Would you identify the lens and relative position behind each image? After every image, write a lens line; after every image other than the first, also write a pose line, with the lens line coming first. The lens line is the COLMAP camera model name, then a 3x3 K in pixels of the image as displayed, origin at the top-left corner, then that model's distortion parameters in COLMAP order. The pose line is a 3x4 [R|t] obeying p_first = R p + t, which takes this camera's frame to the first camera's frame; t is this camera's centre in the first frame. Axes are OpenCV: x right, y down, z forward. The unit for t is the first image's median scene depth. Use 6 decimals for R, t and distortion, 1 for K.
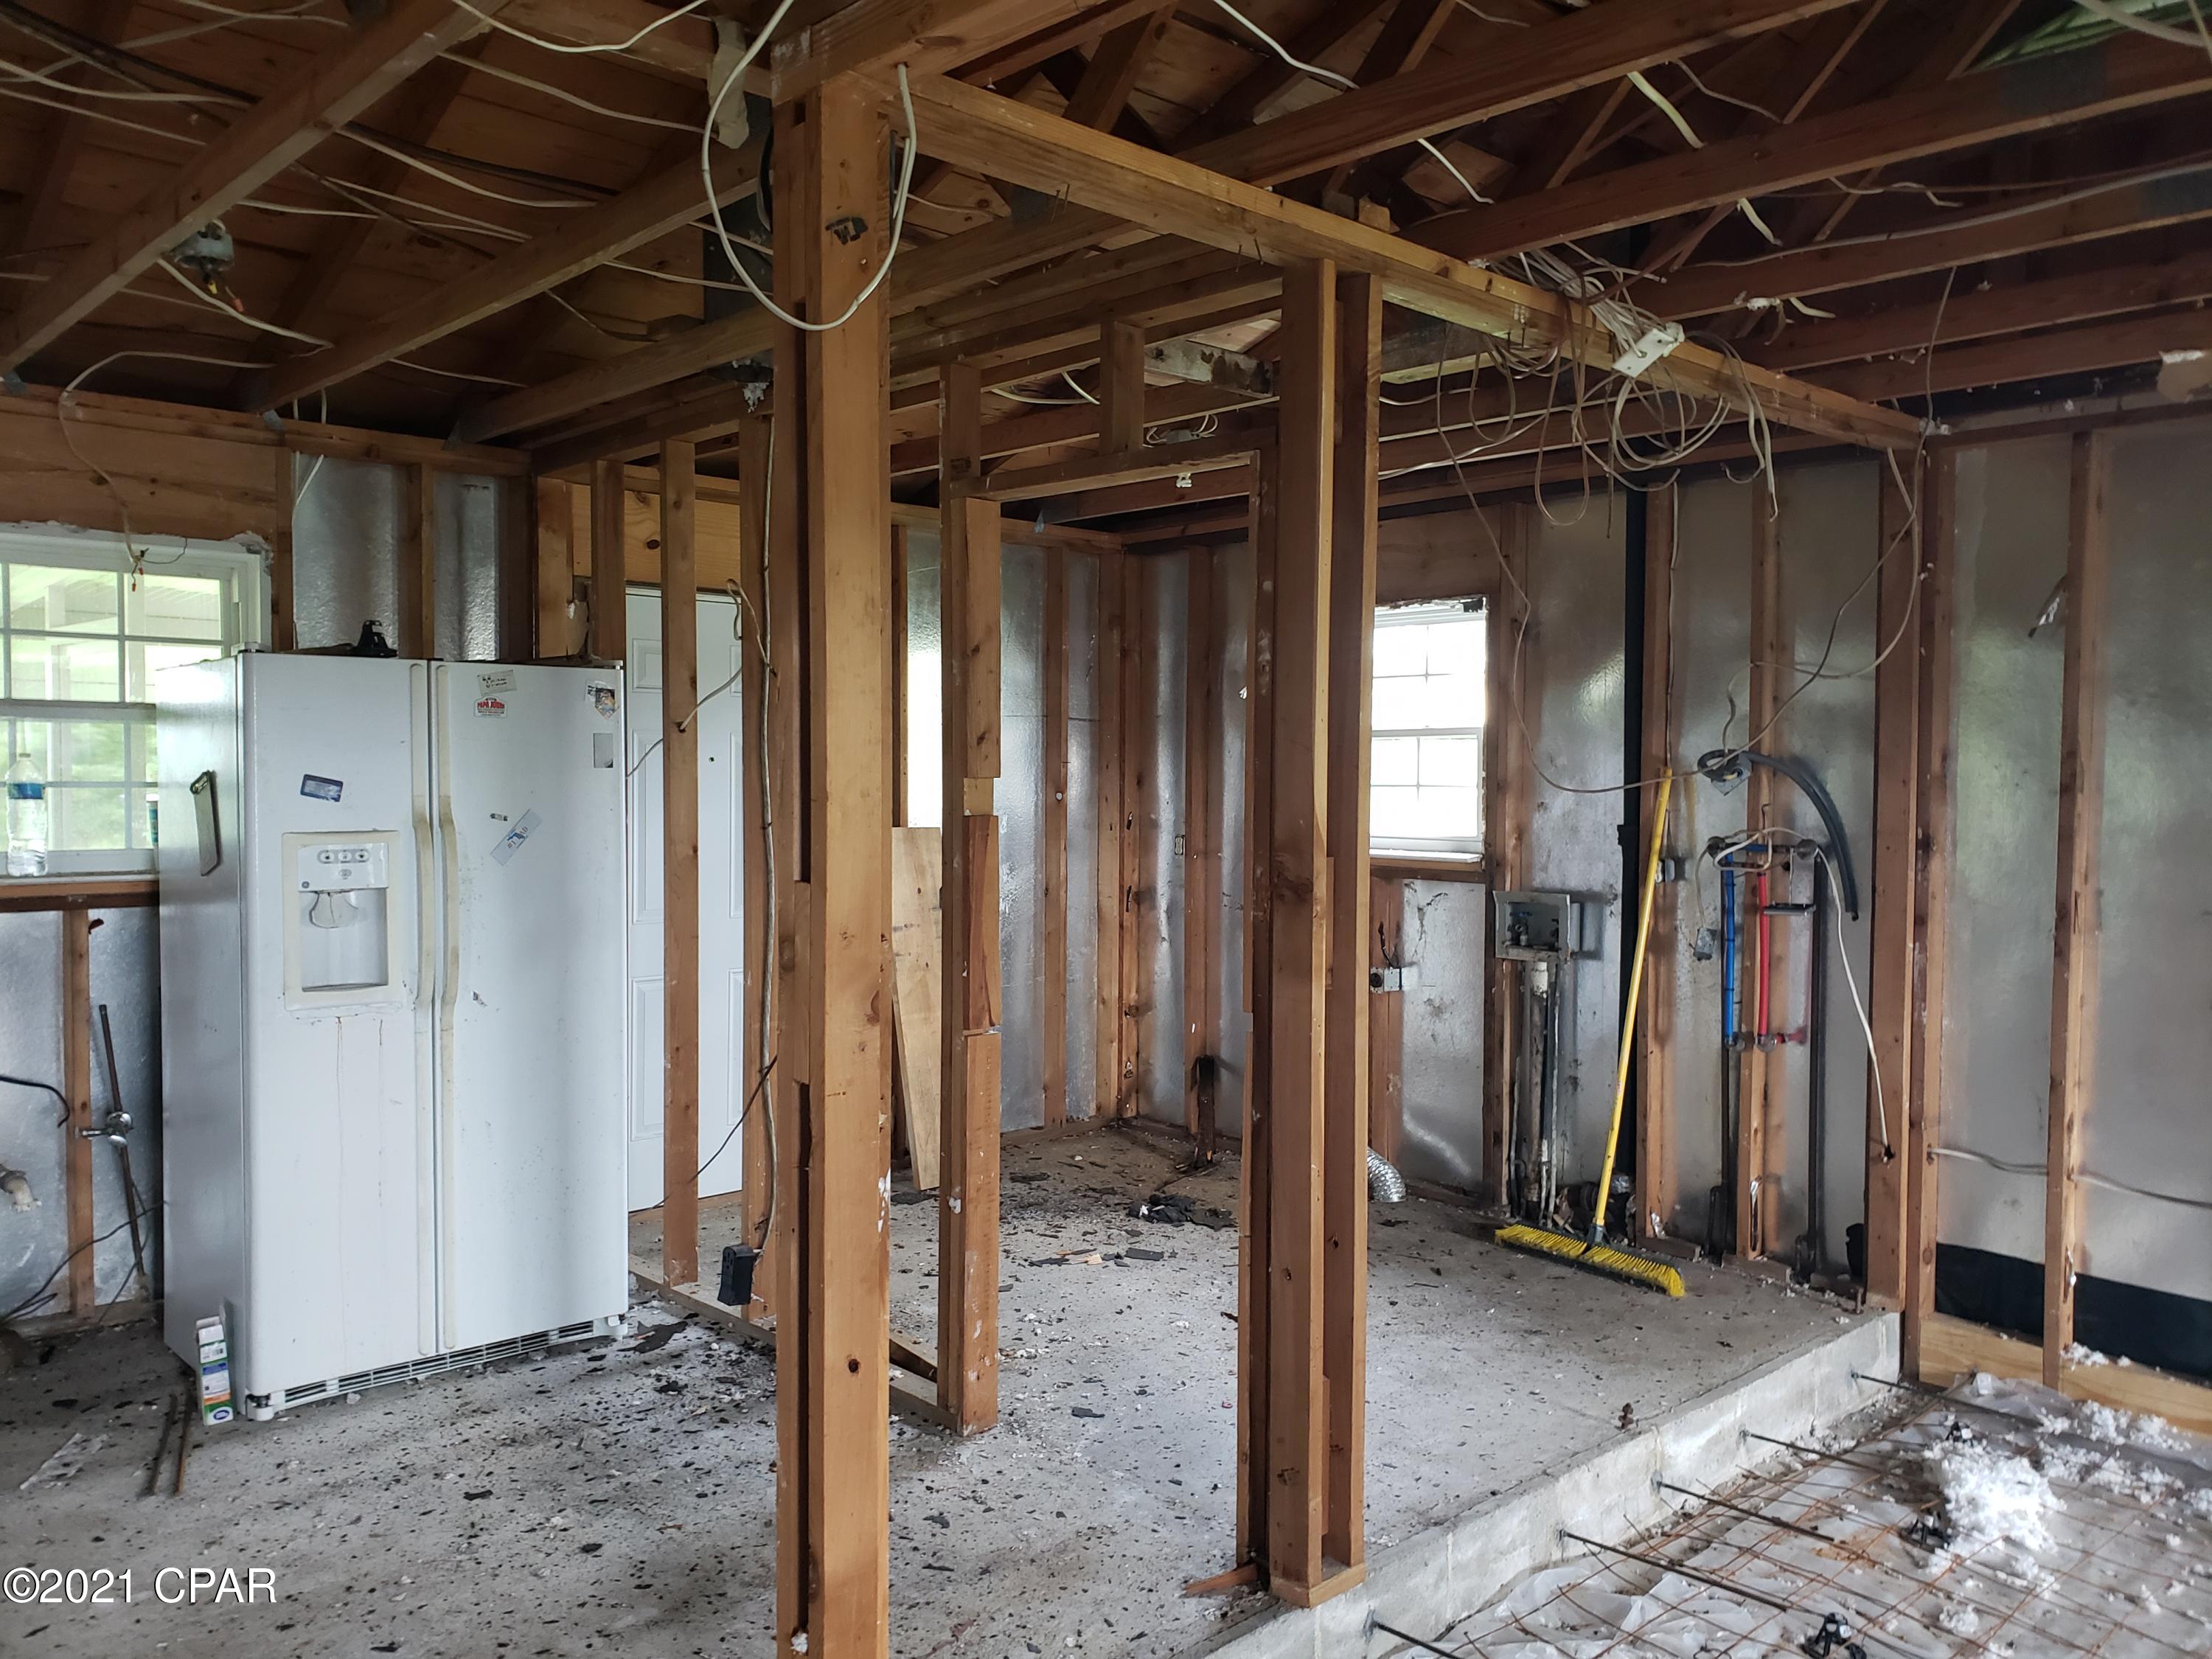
lens RADIAL K [[1729.0, 0, 1039.7], [0, 1729.0, 823.3], [0, 0, 1]] dist [0.021437, 0.000585]
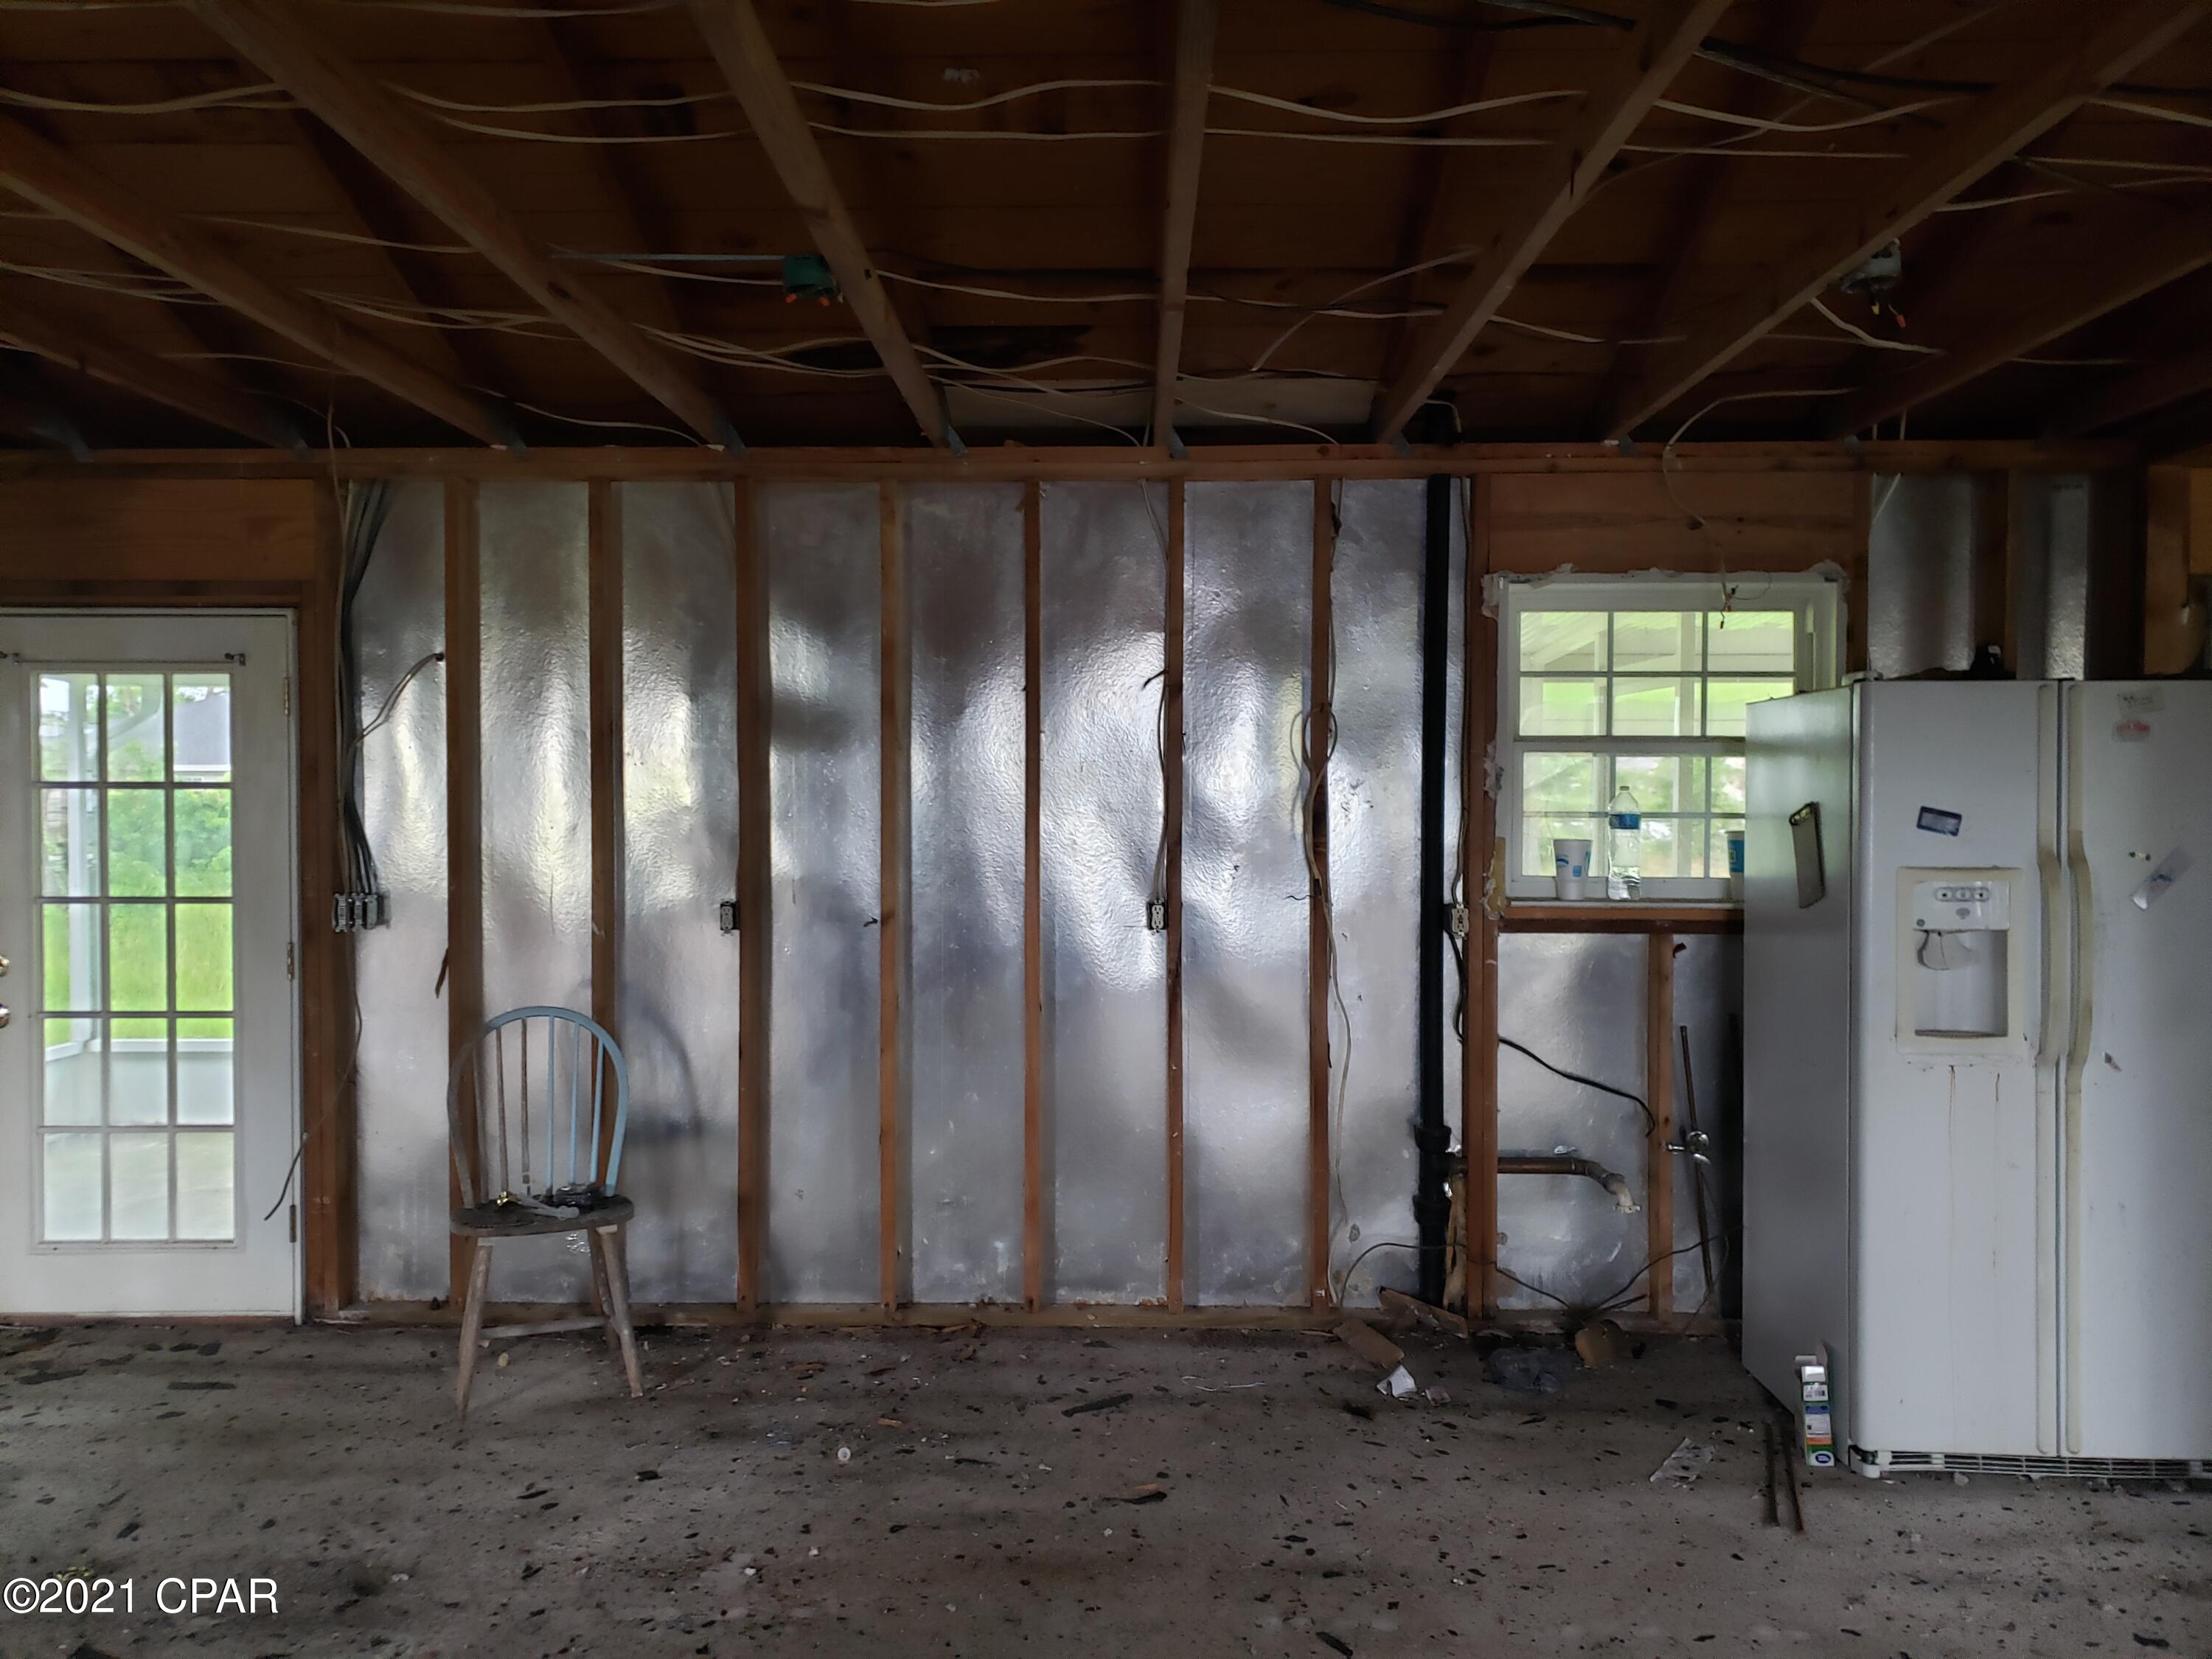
lens RADIAL K [[1712.8, 0, 1052.8], [0, 1712.8, 827.4], [0, 0, 1]] dist [0.040684, 0.001020]
pose [[0.713331, 0.012888, -0.700709, -0.088243], [-0.022954, 0.999724, -0.004979, -0.001027], [0.700451, 0.019636, 0.713430, -0.008375]]
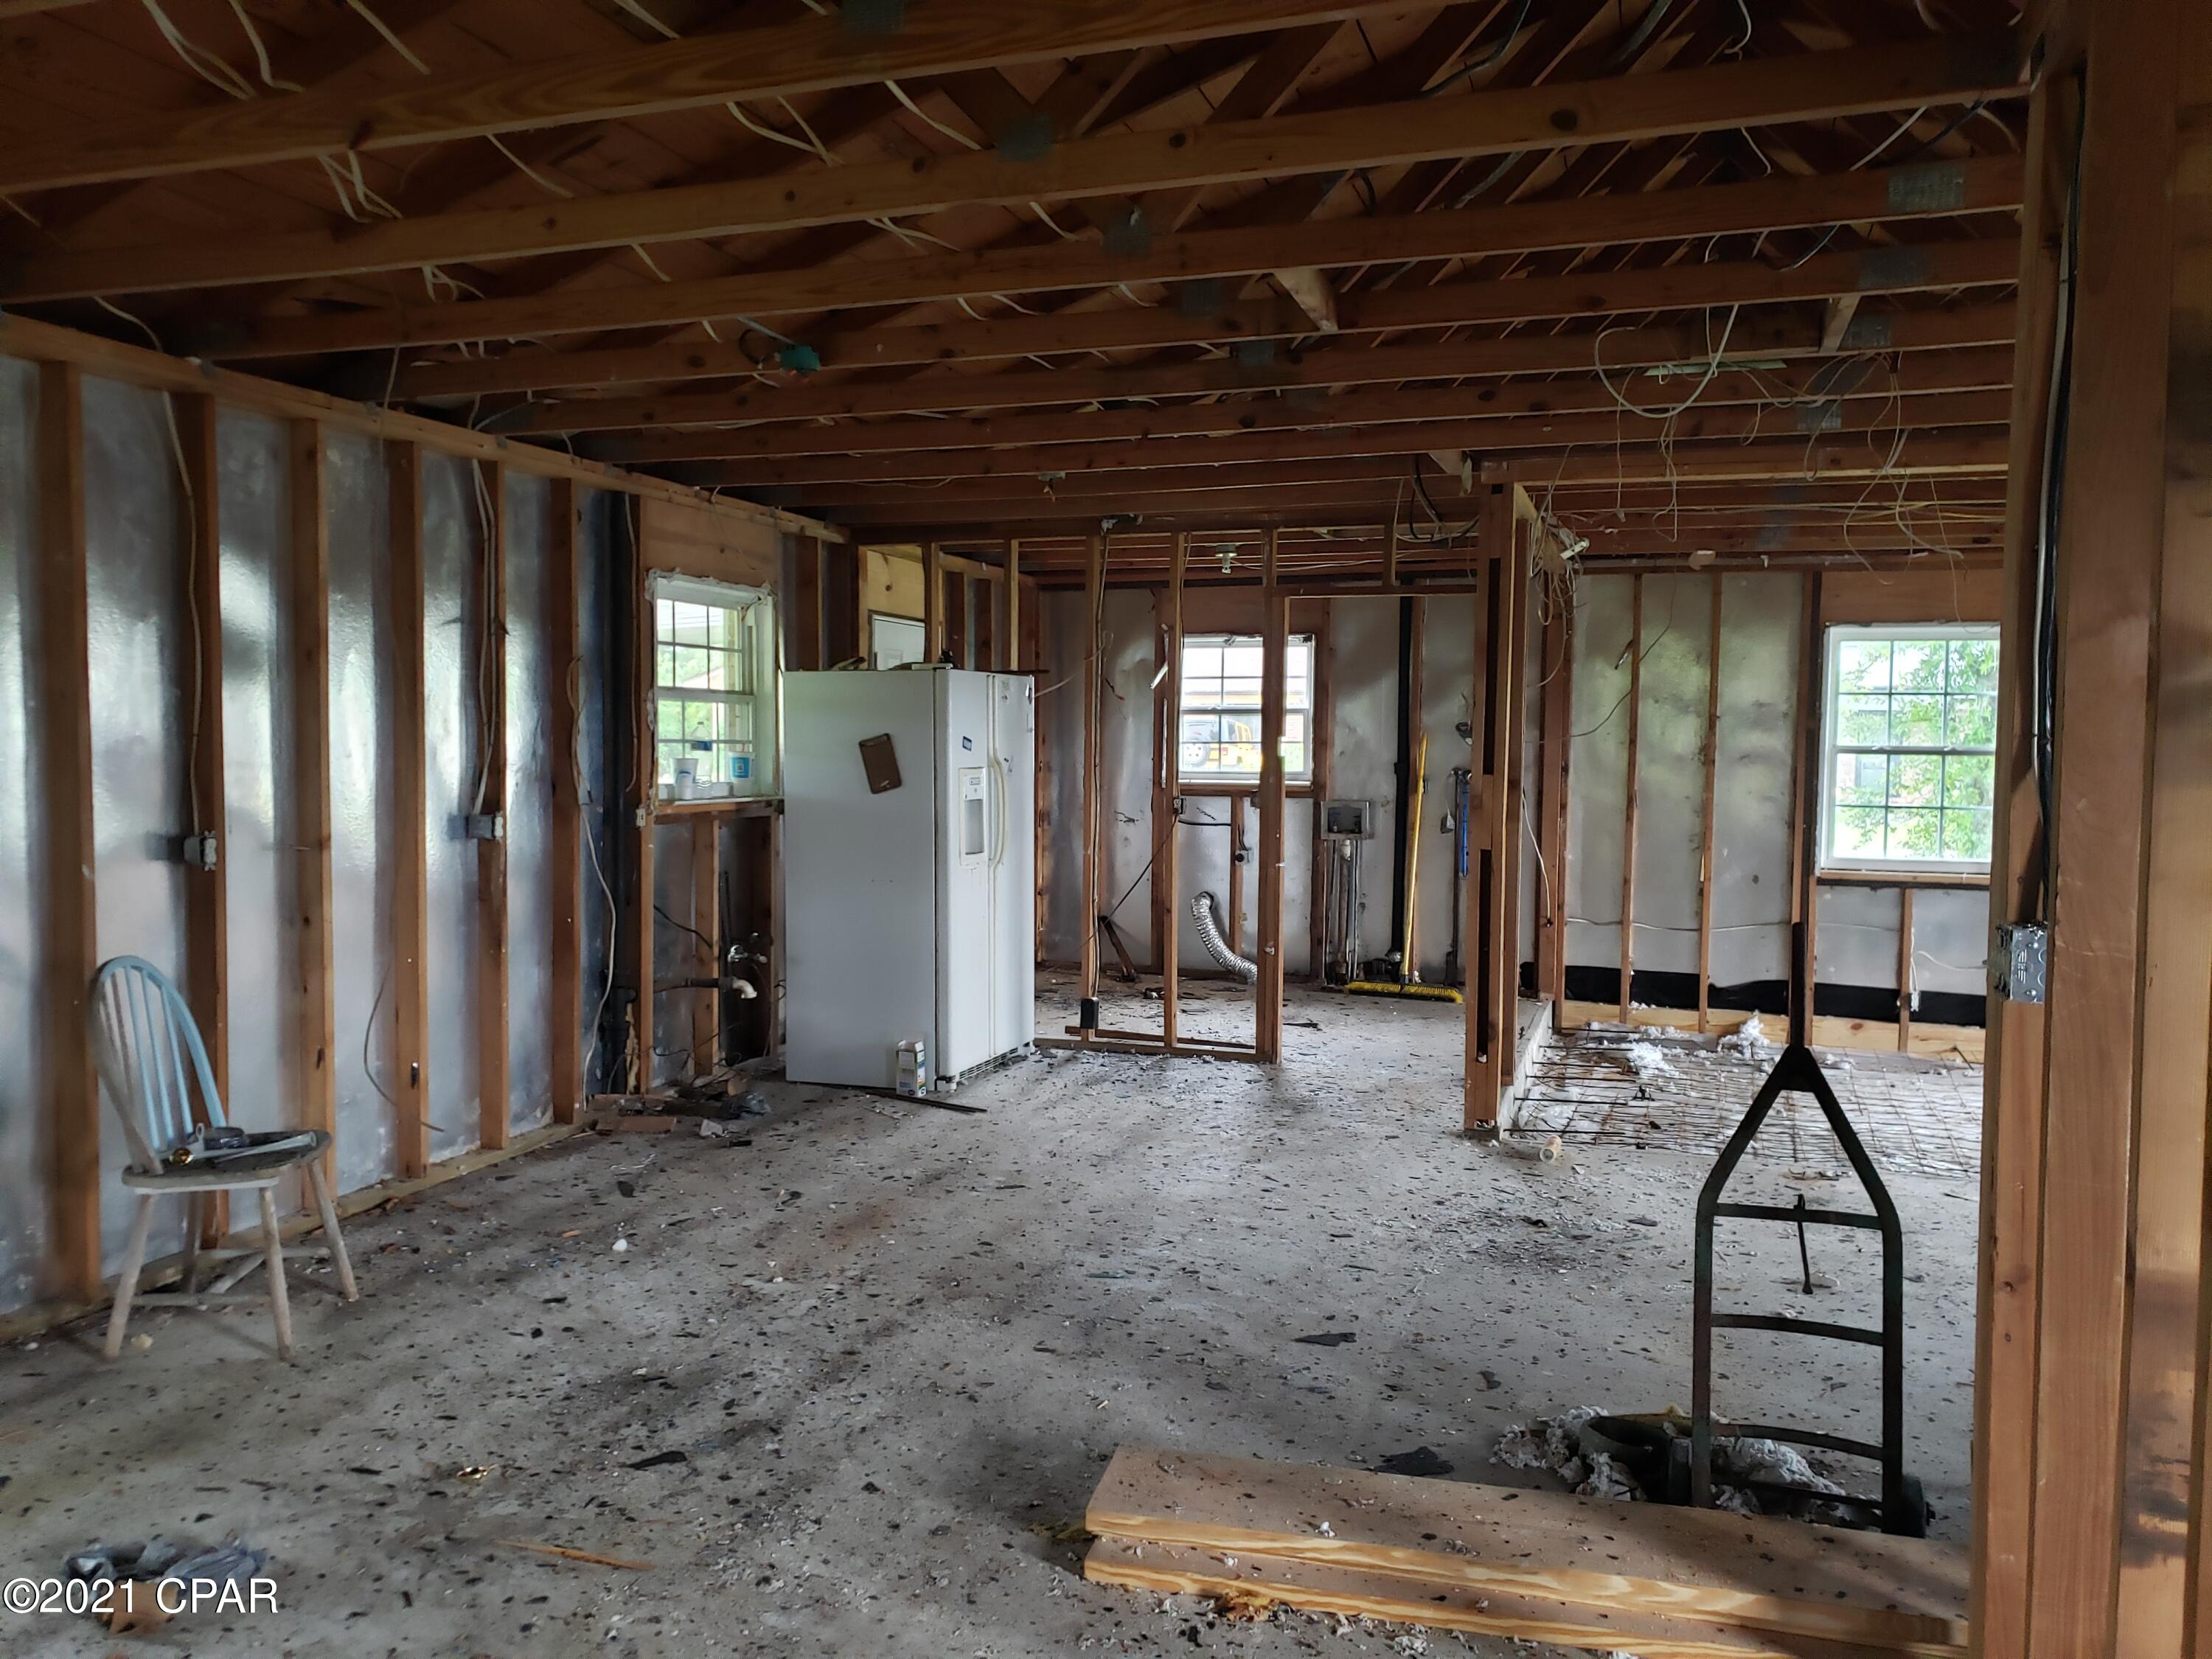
lens RADIAL K [[1729.0, 0, 1039.7], [0, 1729.0, 823.3], [0, 0, 1]] dist [0.021437, 0.000585]
pose [[0.891184, -0.023410, 0.453037, -1.046123], [0.013480, 0.999593, 0.025136, 0.017852], [-0.453441, -0.016294, 0.891137, -0.577550]]
